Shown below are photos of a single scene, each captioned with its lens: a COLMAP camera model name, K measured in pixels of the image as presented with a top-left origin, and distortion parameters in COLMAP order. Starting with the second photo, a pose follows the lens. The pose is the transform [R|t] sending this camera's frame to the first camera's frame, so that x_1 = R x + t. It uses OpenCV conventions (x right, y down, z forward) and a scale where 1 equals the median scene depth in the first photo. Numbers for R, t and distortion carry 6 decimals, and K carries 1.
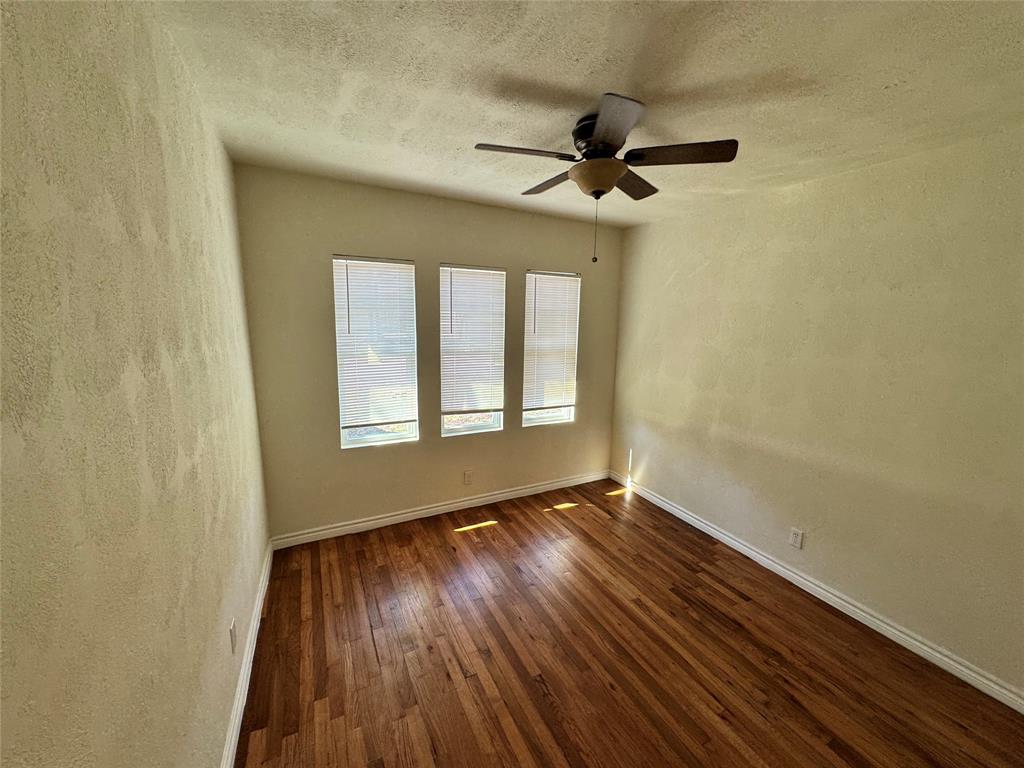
lens RADIAL K [[409.8, 0, 512.2], [0, 409.8, 384.2], [0, 0, 1]] dist [-0.003039, 0.000864]
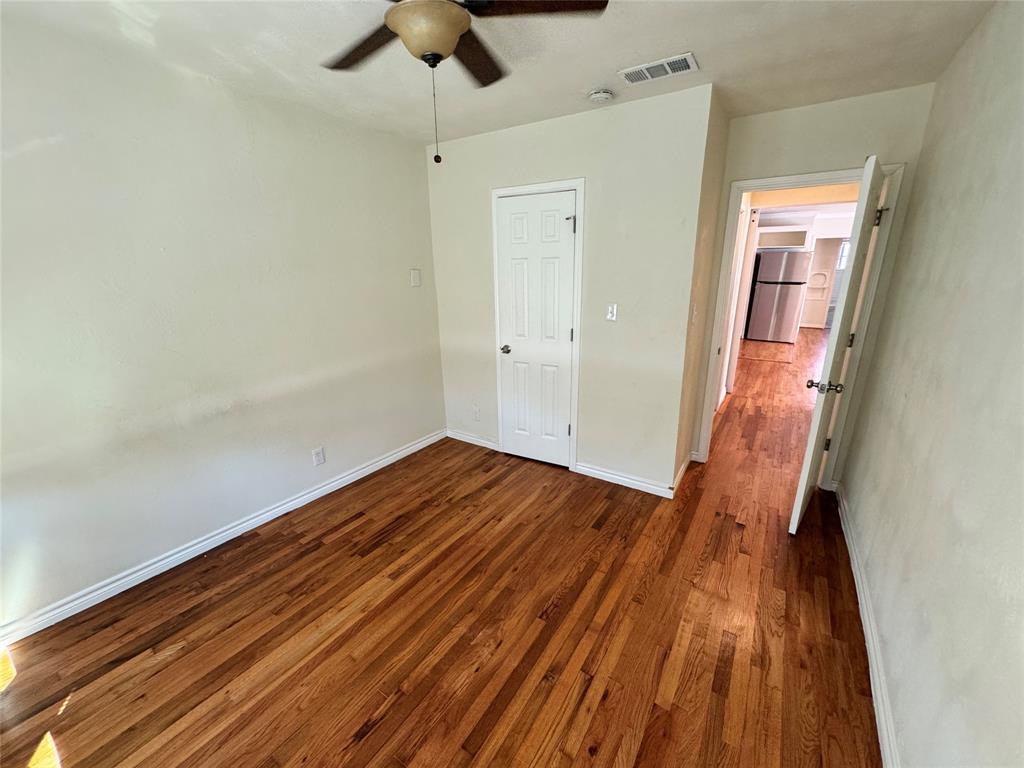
lens RADIAL K [[409.8, 0, 513.3], [0, 409.8, 384.9], [0, 0, 1]] dist [-0.003039, 0.000864]
pose [[-0.503424, -0.259399, 0.824182, -0.501585], [0.137180, 0.917777, 0.372649, -0.163229], [-0.853080, 0.300662, -0.426446, 1.147916]]
